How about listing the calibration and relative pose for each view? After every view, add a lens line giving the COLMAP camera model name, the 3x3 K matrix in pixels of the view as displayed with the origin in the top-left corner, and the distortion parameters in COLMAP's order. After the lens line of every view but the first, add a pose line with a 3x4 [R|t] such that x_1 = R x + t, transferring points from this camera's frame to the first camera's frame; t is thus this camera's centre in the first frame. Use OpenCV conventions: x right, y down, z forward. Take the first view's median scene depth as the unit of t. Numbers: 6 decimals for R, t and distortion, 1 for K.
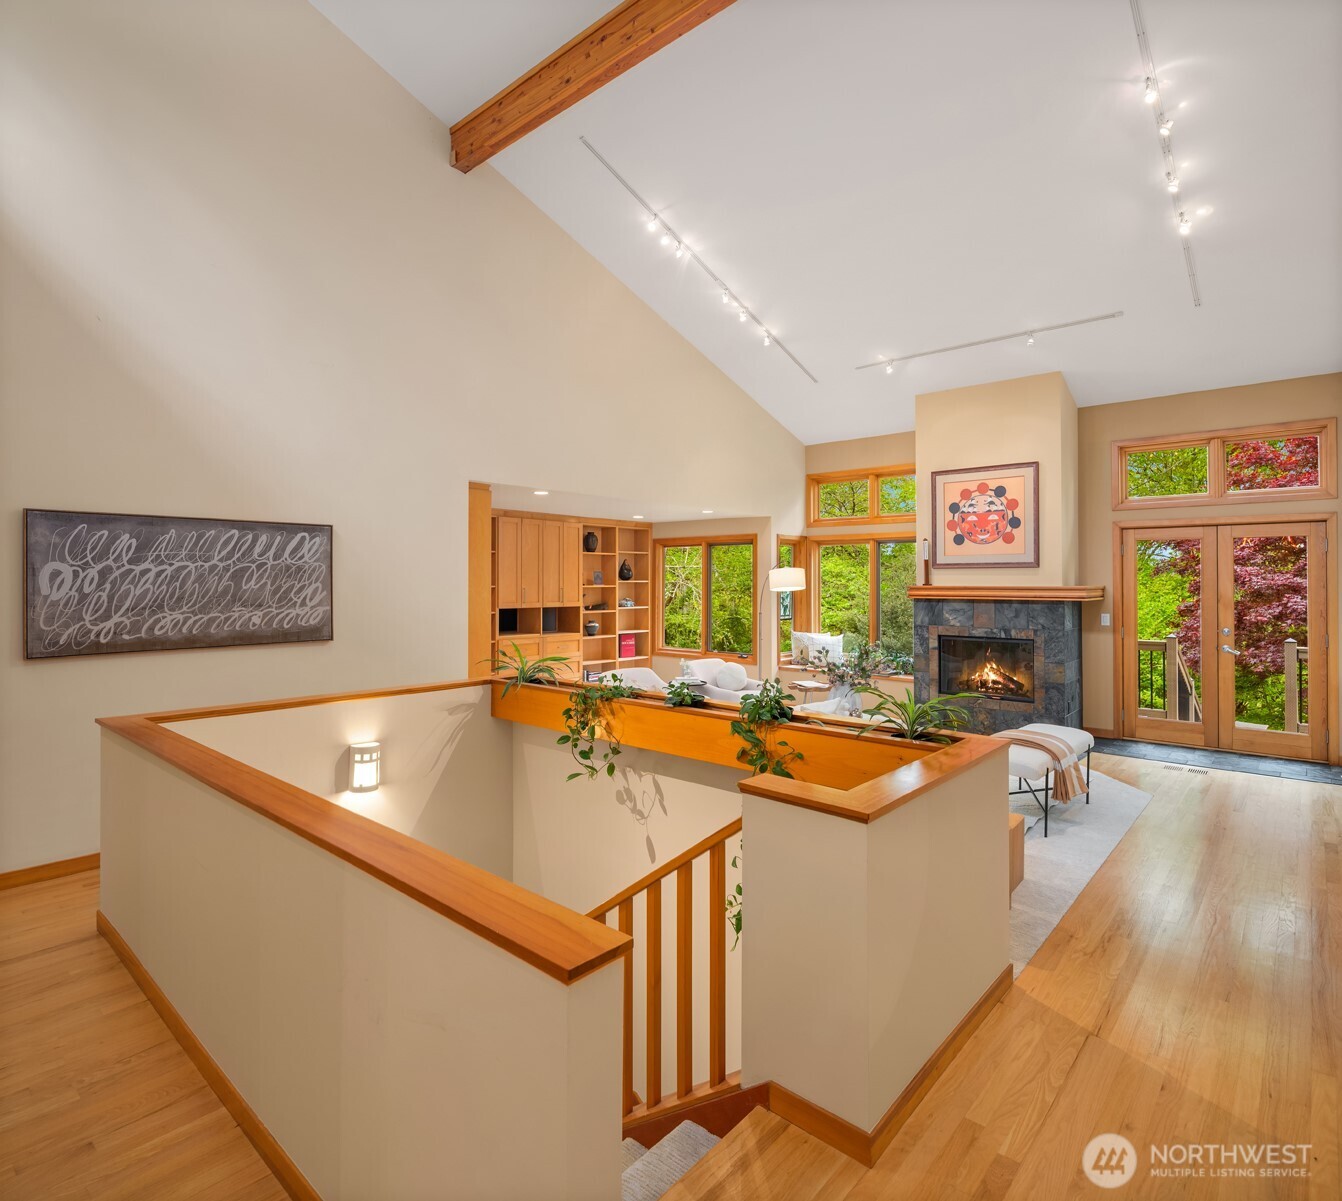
lens RADIAL K [[726.5, 0, 671.0], [0, 726.5, 572.7], [0, 0, 1]] dist [-0.000001, -0.001188]
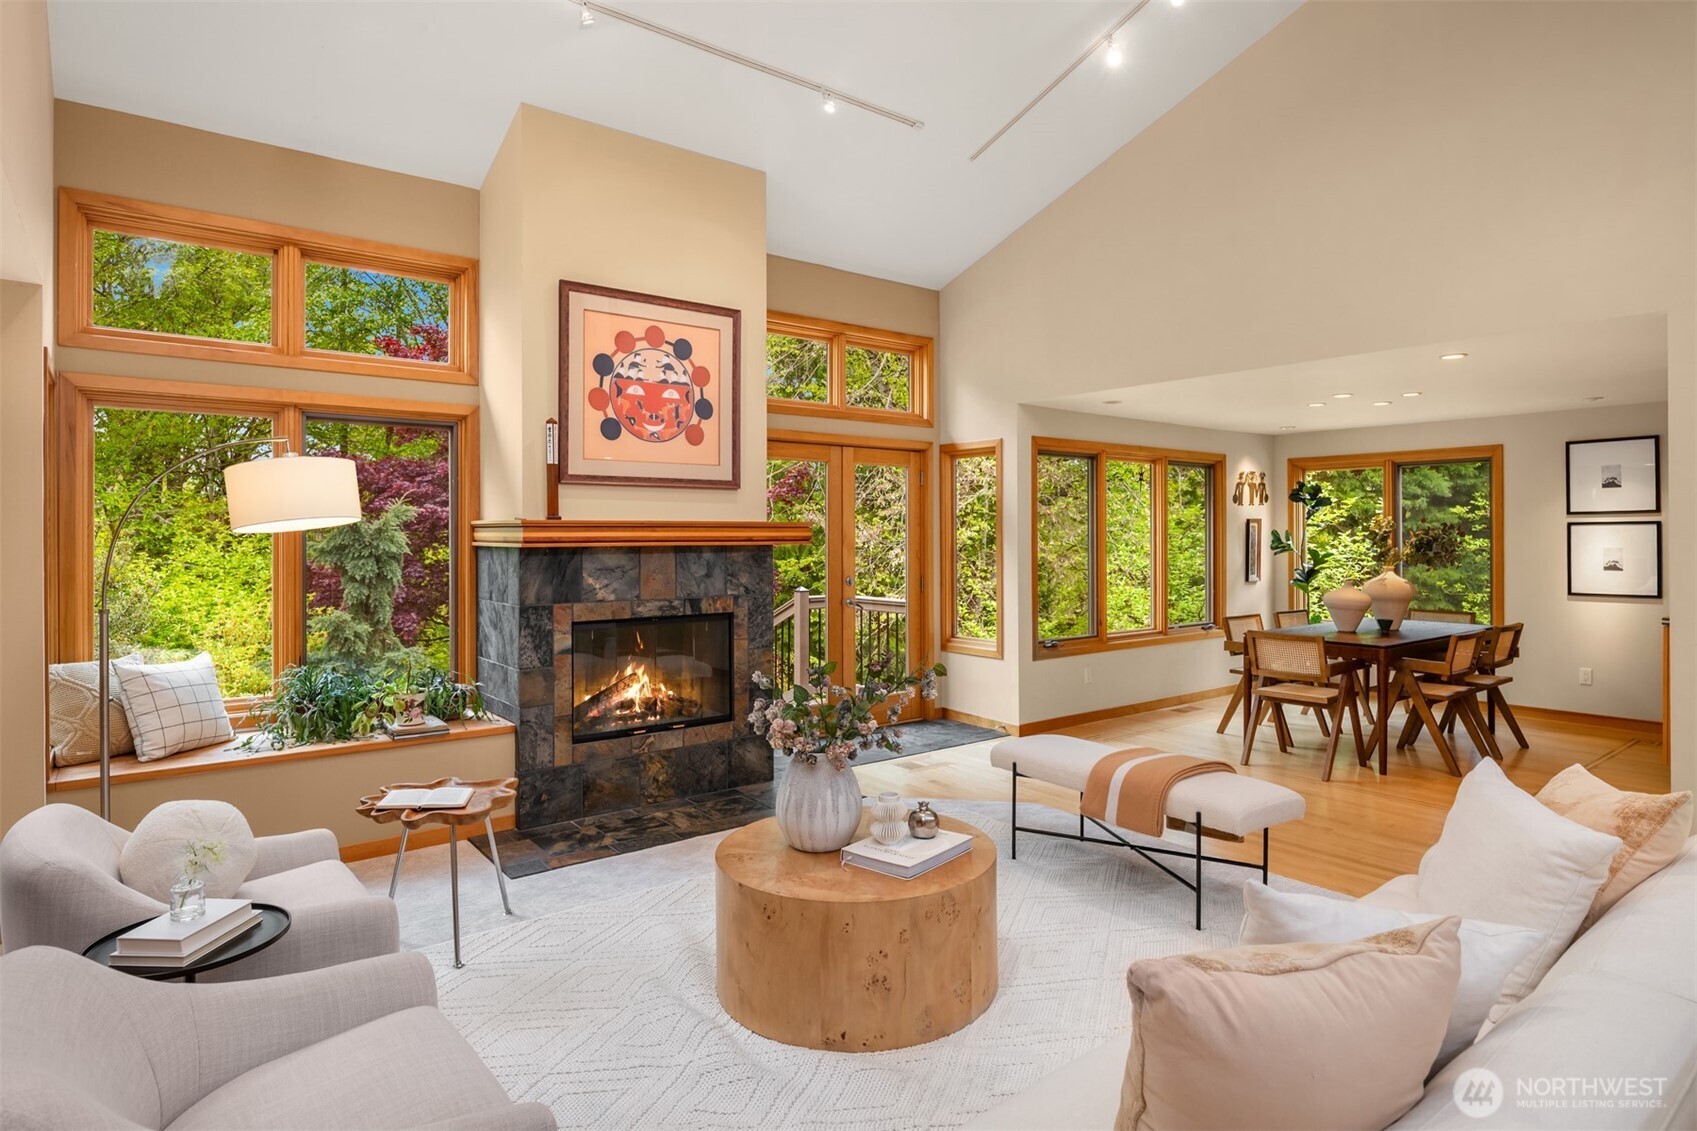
lens RADIAL K [[949.2, 0, 854.0], [0, 949.2, 530.7], [0, 0, 1]] dist [-0.001368, -0.000908]
pose [[0.172914, 0.000163, 0.984937, -0.221852], [-0.012265, 0.999923, 0.001988, 0.021547], [-0.984860, -0.012424, 0.172903, 0.716802]]
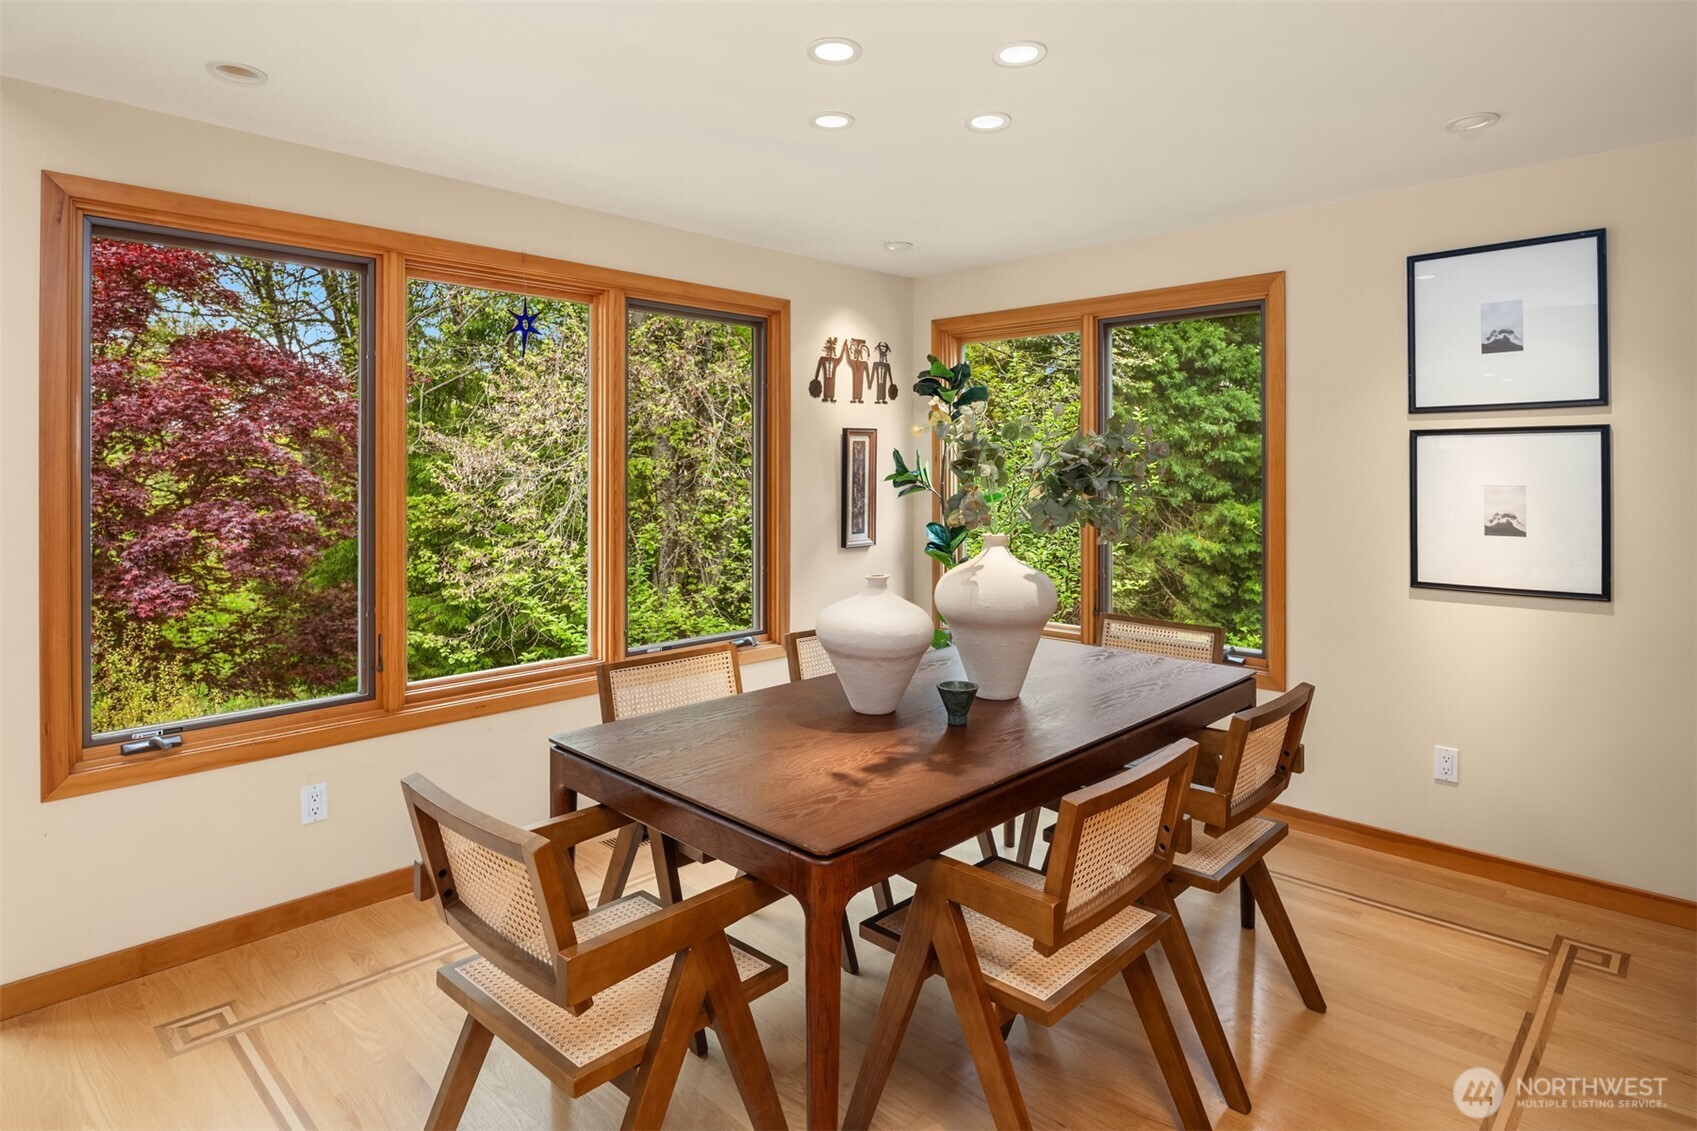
lens RADIAL K [[929.1, 0, 860.9], [0, 929.1, 463.7], [0, 0, 1]] dist [-0.000117, -0.000213]
pose [[0.039139, -0.000094, 0.999234, 0.388294], [-0.015639, 0.999877, 0.000706, 0.025689], [-0.999111, -0.015654, 0.039133, 0.418876]]
